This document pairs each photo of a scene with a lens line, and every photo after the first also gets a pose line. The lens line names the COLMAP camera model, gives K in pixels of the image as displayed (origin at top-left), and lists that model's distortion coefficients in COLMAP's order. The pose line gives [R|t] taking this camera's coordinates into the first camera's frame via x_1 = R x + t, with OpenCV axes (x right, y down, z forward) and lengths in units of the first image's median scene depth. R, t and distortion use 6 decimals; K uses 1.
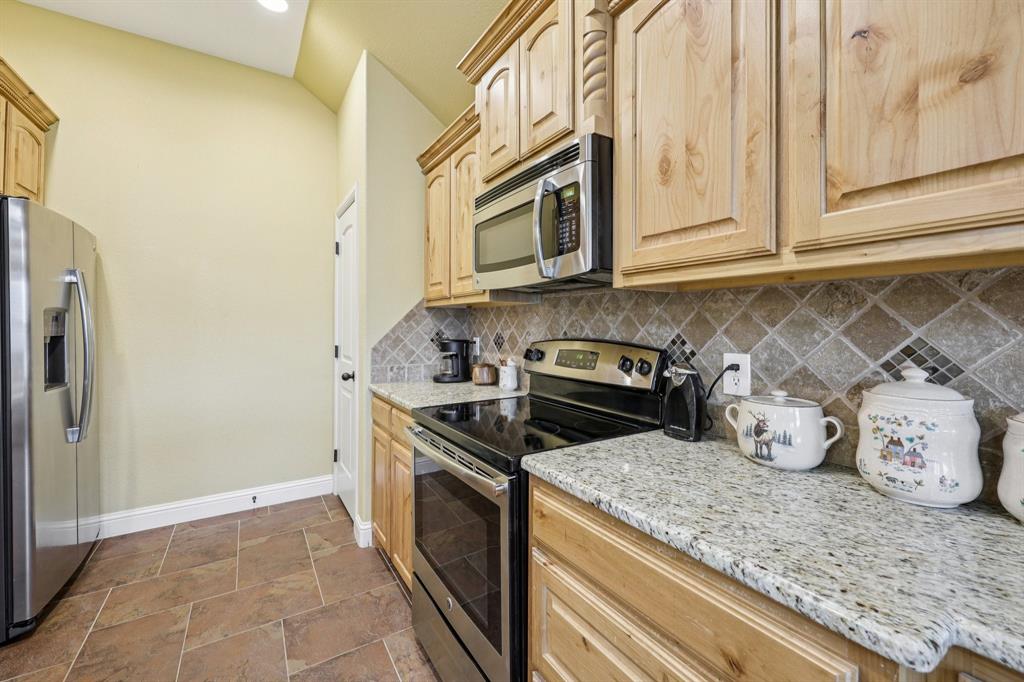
lens RADIAL K [[414.0, 0, 523.0], [0, 414.0, 322.0], [0, 0, 1]] dist [0.001145, -0.000060]
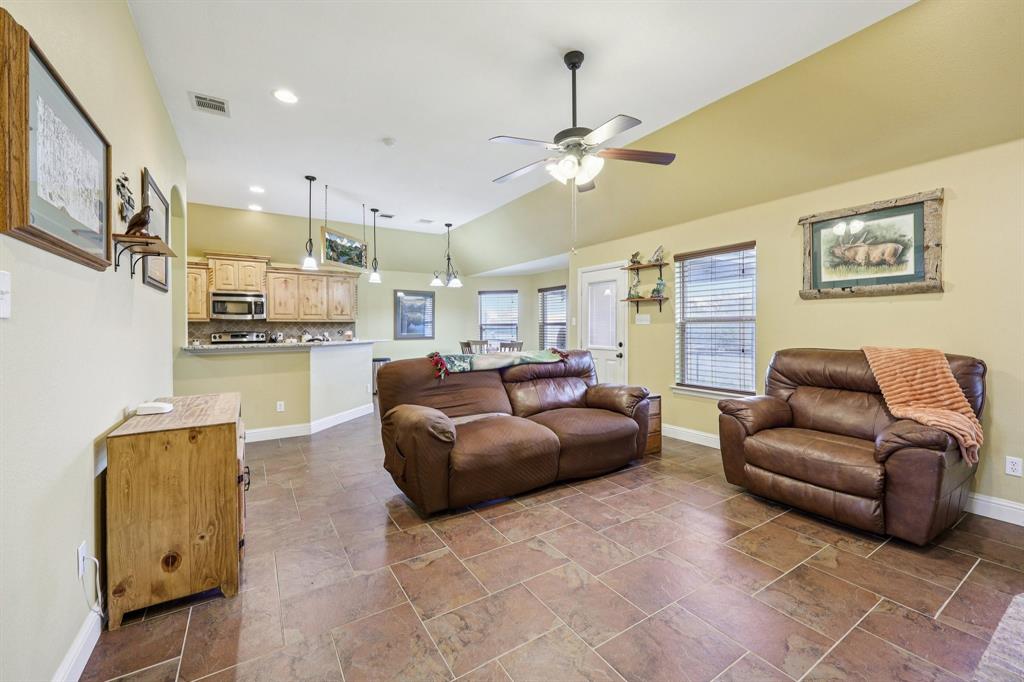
lens RADIAL K [[414.0, 0, 503.7], [0, 414.0, 327.7], [0, 0, 1]] dist [0.001145, -0.000060]
pose [[0.018364, -0.013217, 0.999744, -4.814370], [-0.009596, 0.999864, 0.013394, -0.096331], [-0.999785, -0.009839, 0.018234, -2.073347]]
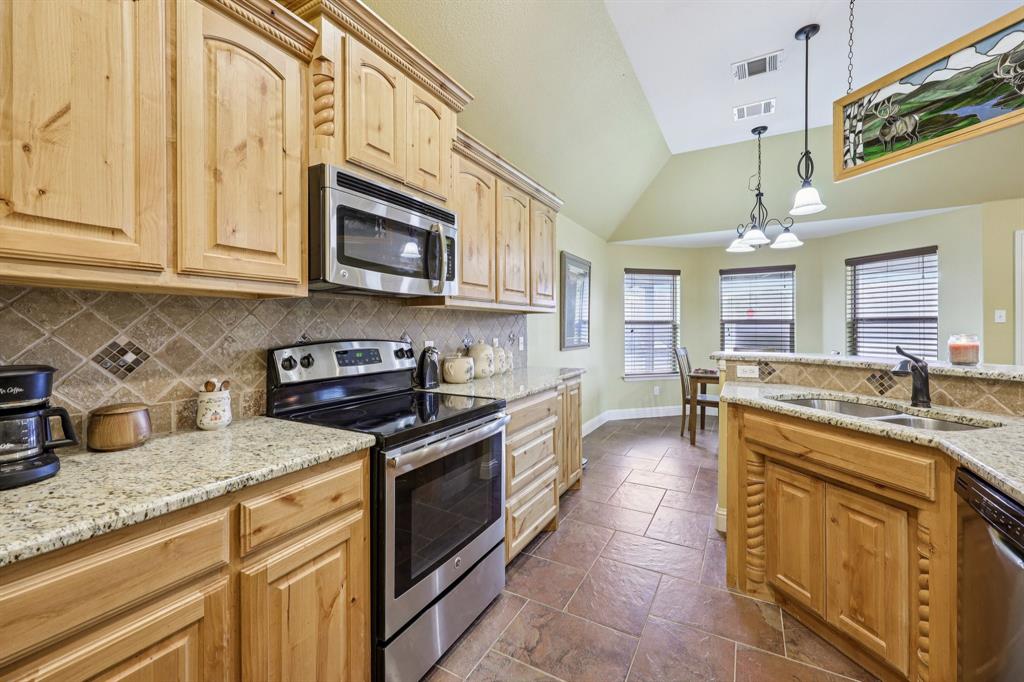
lens RADIAL K [[414.0, 0, 511.9], [0, 414.0, 324.6], [0, 0, 1]] dist [0.001145, -0.000060]
pose [[-0.455331, -0.006596, 0.890298, -1.313514], [-0.014674, 0.999892, -0.000097, -0.007101], [-0.890201, -0.013108, -0.455379, 1.415894]]
